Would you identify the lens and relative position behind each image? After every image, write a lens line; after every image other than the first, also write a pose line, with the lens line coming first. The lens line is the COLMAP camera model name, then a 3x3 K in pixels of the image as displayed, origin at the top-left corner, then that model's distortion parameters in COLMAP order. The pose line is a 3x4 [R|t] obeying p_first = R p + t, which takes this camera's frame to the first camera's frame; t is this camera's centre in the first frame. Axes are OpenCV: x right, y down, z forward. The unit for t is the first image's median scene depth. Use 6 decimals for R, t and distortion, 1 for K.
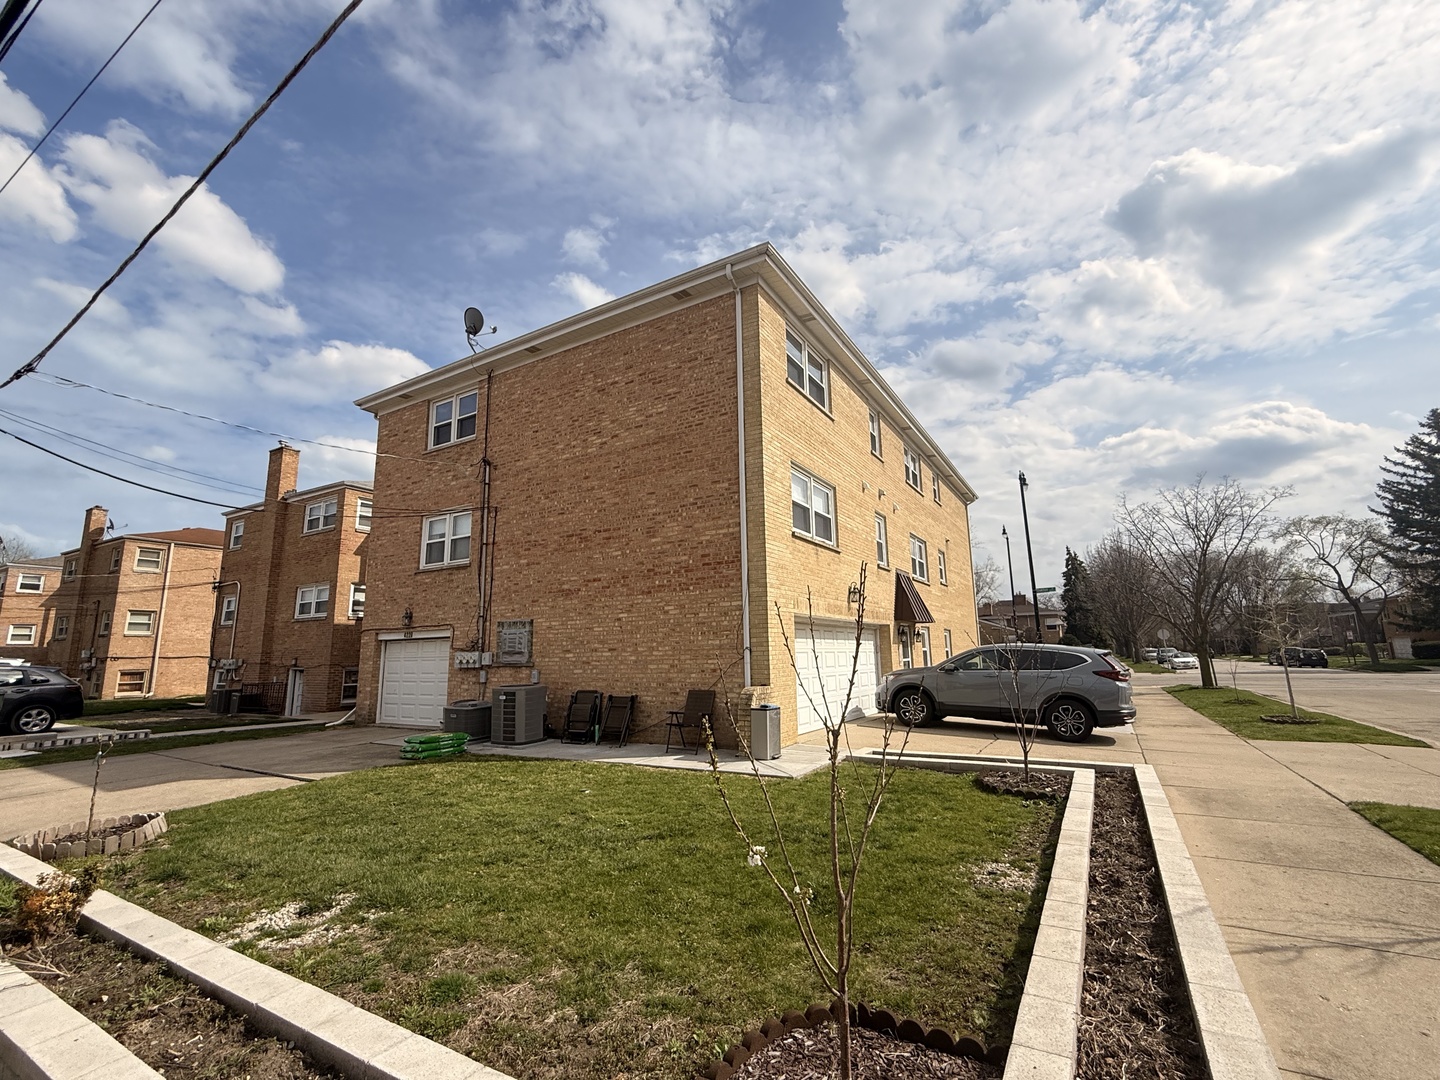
lens RADIAL K [[640.8, 0, 716.1], [0, 640.8, 541.8], [0, 0, 1]] dist [-0.001451, 0.002195]
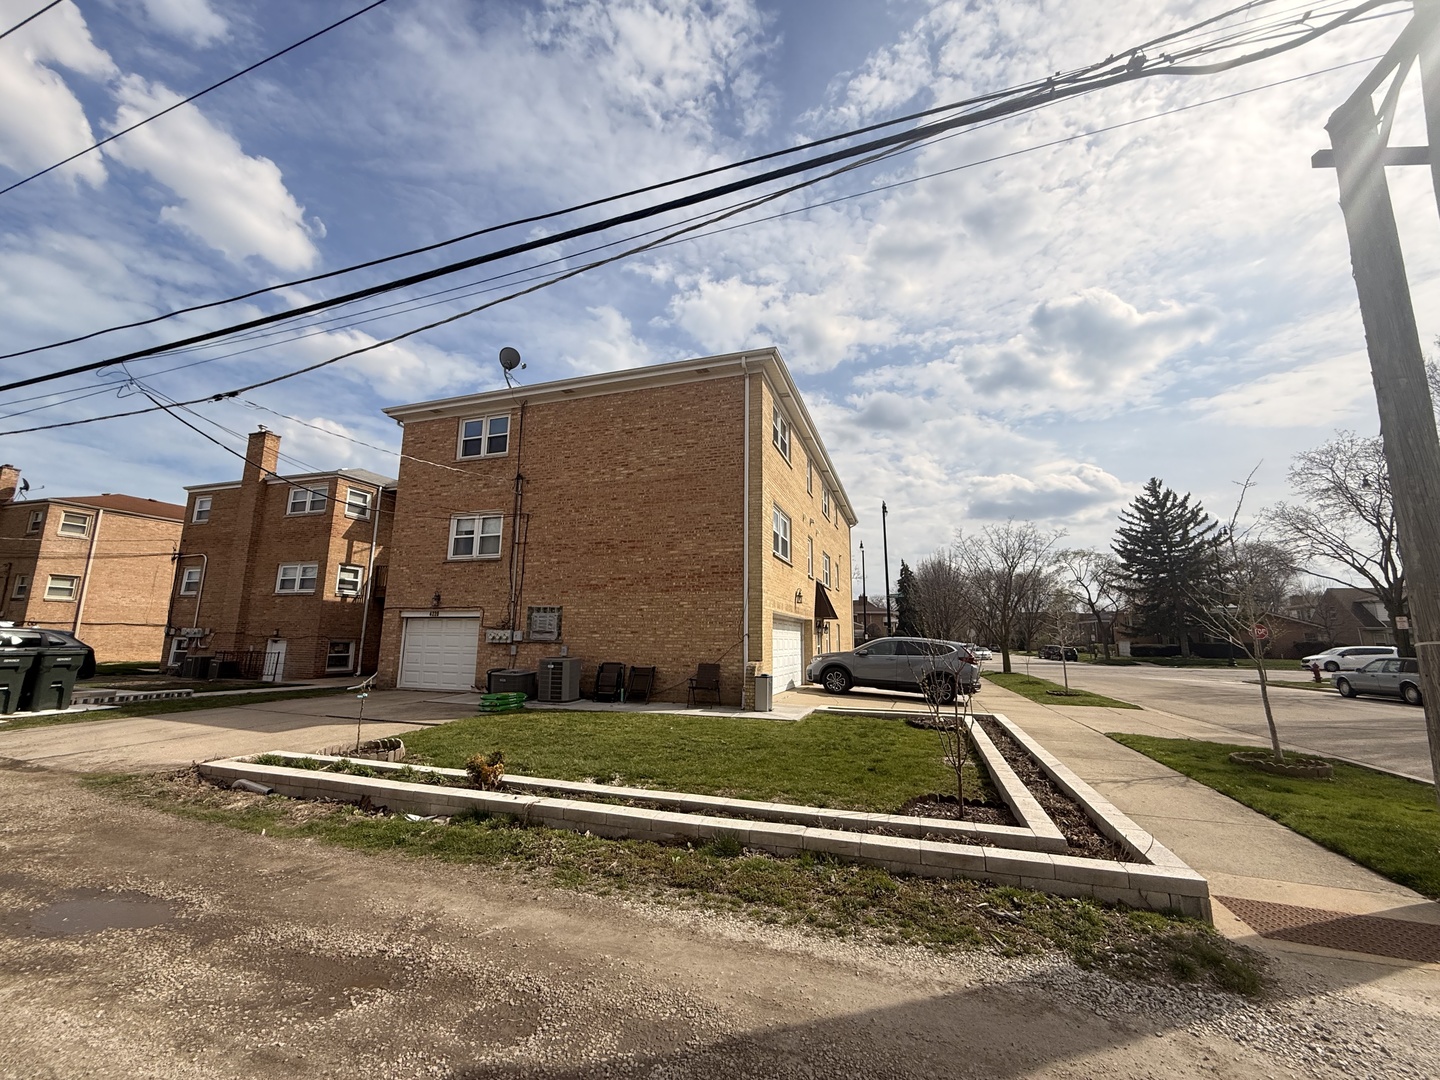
lens RADIAL K [[576.1, 0, 717.3], [0, 576.1, 542.9], [0, 0, 1]] dist [-0.000496, 0.000524]
pose [[0.977897, 0.063708, 0.199147, -0.178612], [-0.065390, 0.997858, 0.001873, -0.021835], [-0.198601, -0.014853, 0.979968, -0.146638]]
